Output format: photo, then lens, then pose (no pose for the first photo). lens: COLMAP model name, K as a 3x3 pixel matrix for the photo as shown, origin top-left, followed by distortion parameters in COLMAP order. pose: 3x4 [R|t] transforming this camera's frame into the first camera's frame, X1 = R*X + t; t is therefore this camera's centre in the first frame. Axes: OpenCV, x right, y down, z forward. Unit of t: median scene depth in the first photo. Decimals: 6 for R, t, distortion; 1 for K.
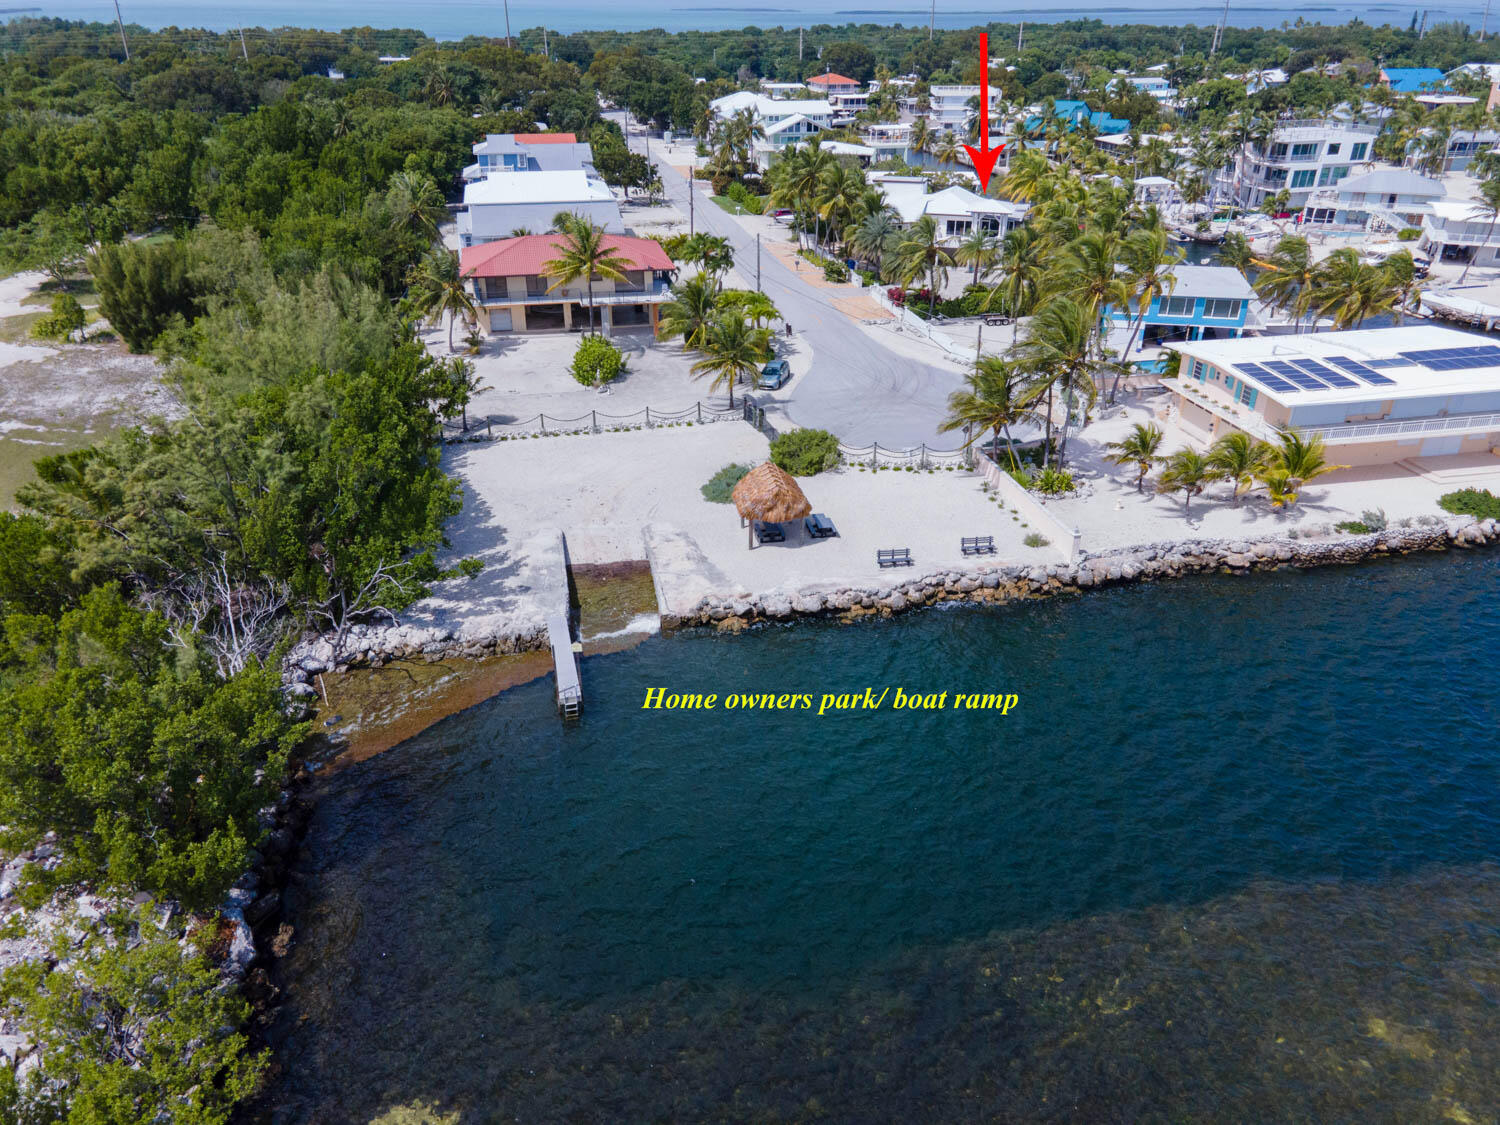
lens RADIAL K [[1094.3, 0, 756.0], [0, 1094.3, 561.6], [0, 0, 1]] dist [0.027022, 0.029423]
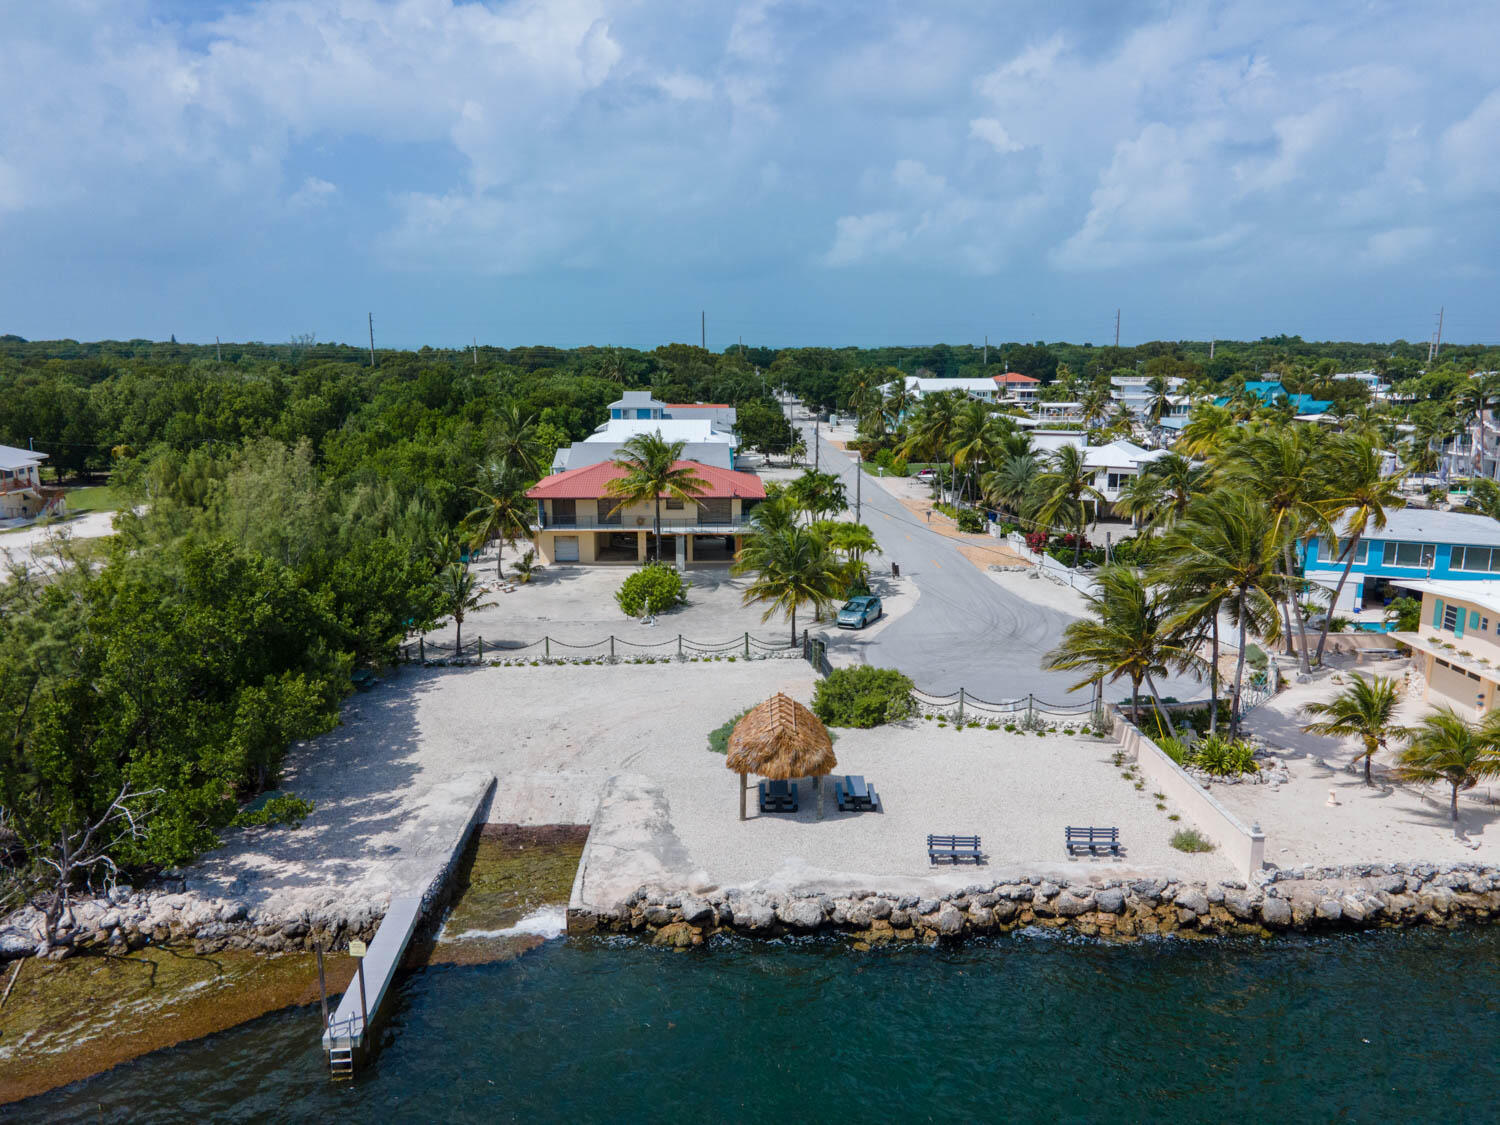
lens RADIAL K [[1098.0, 0, 753.7], [0, 1098.0, 554.3], [0, 0, 1]] dist [0.017026, 0.037911]
pose [[0.983380, 0.032414, -0.178643, 0.106879], [-0.080311, 0.960097, -0.267887, 0.011383], [0.162832, 0.277781, 0.946744, 0.287514]]
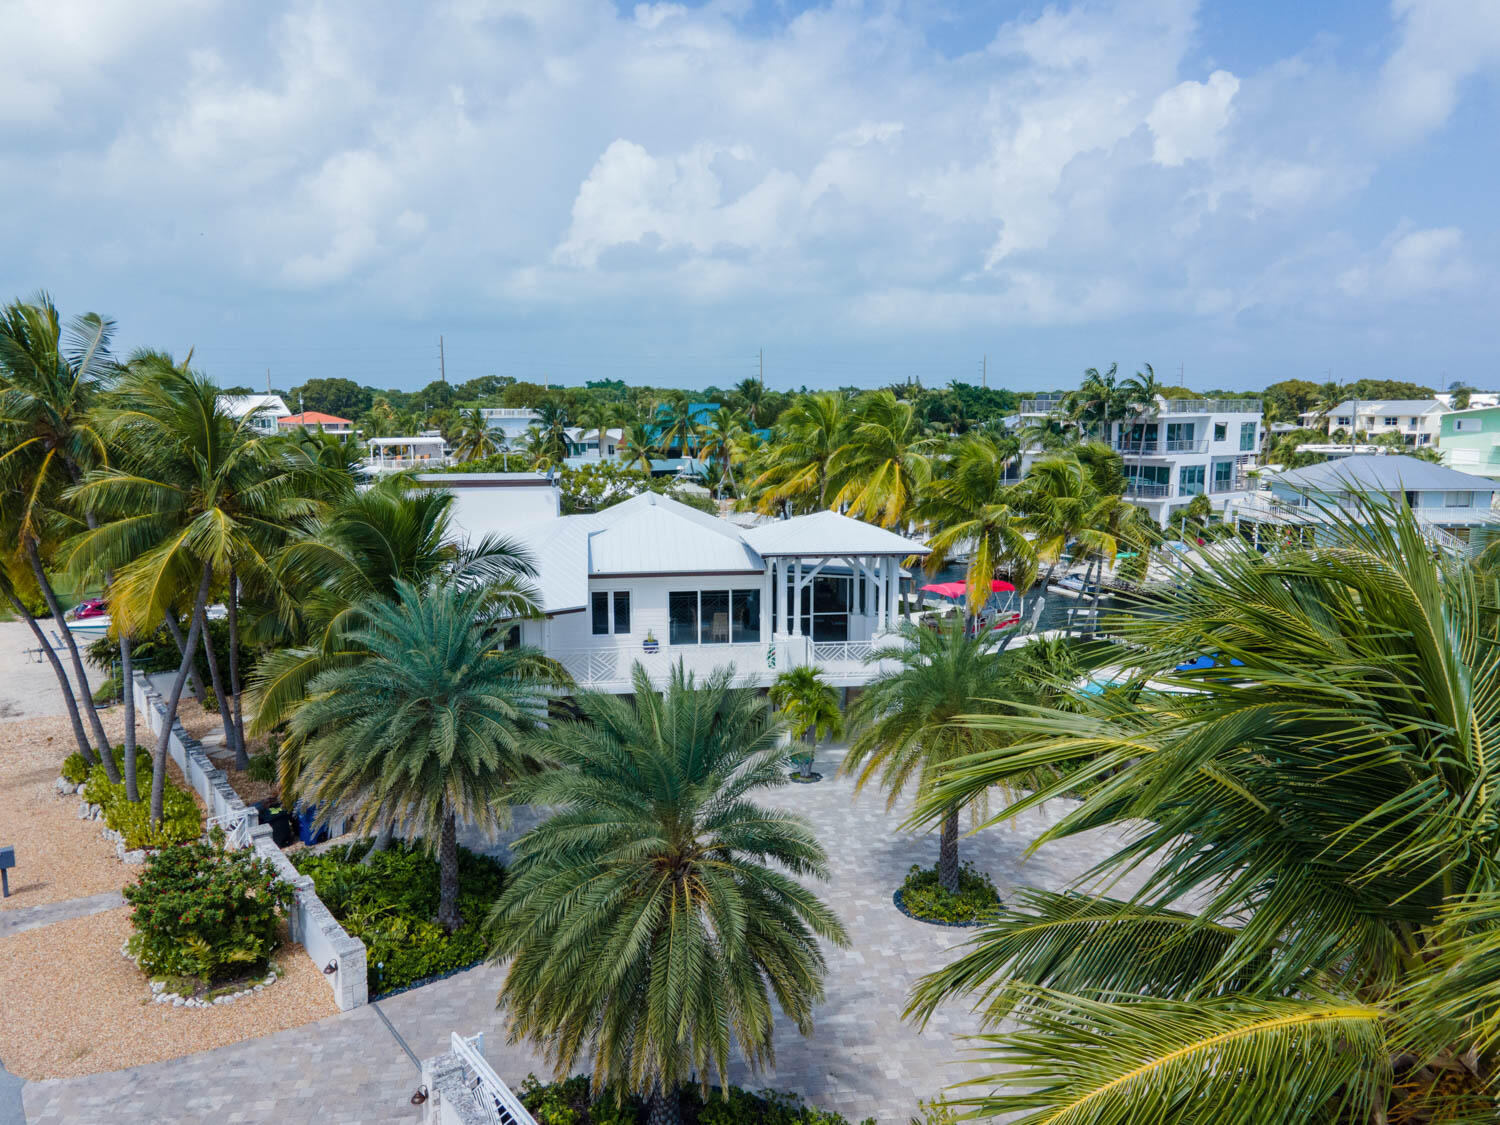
lens RADIAL K [[1094.3, 0, 756.0], [0, 1094.3, 561.6], [0, 0, 1]] dist [0.027022, 0.029423]
pose [[0.909459, -0.062570, 0.411059, 0.149906], [0.190272, 0.941655, -0.277637, -0.450768], [-0.369704, 0.330712, 0.868302, 1.423311]]
